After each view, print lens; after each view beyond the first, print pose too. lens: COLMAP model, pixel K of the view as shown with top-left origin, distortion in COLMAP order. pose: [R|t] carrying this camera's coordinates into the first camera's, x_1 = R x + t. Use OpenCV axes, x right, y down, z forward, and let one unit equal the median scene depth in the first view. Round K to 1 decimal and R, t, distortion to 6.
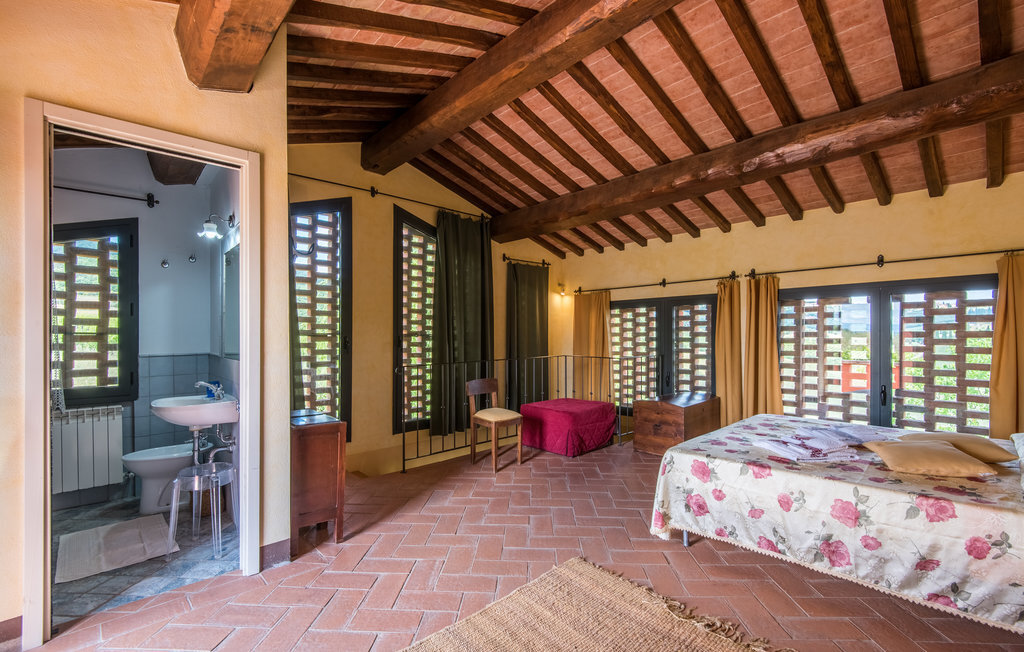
lens RADIAL K [[450.1, 0, 508.4], [0, 450.1, 338.8], [0, 0, 1]] dist [0.019962, -0.013699]
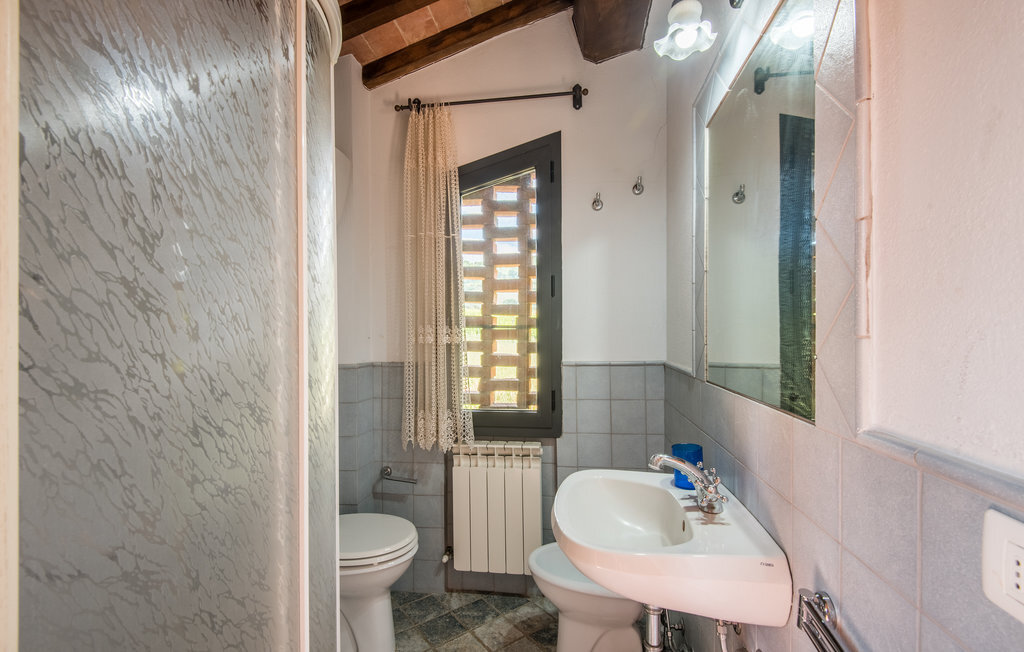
lens RADIAL K [[450.1, 0, 512.0], [0, 450.1, 329.8], [0, 0, 1]] dist [0.019962, -0.013699]
pose [[0.635952, -0.004378, -0.771716, -0.400218], [0.001396, 0.999989, -0.004522, -0.004554], [0.771727, 0.001799, 0.635951, 0.572781]]
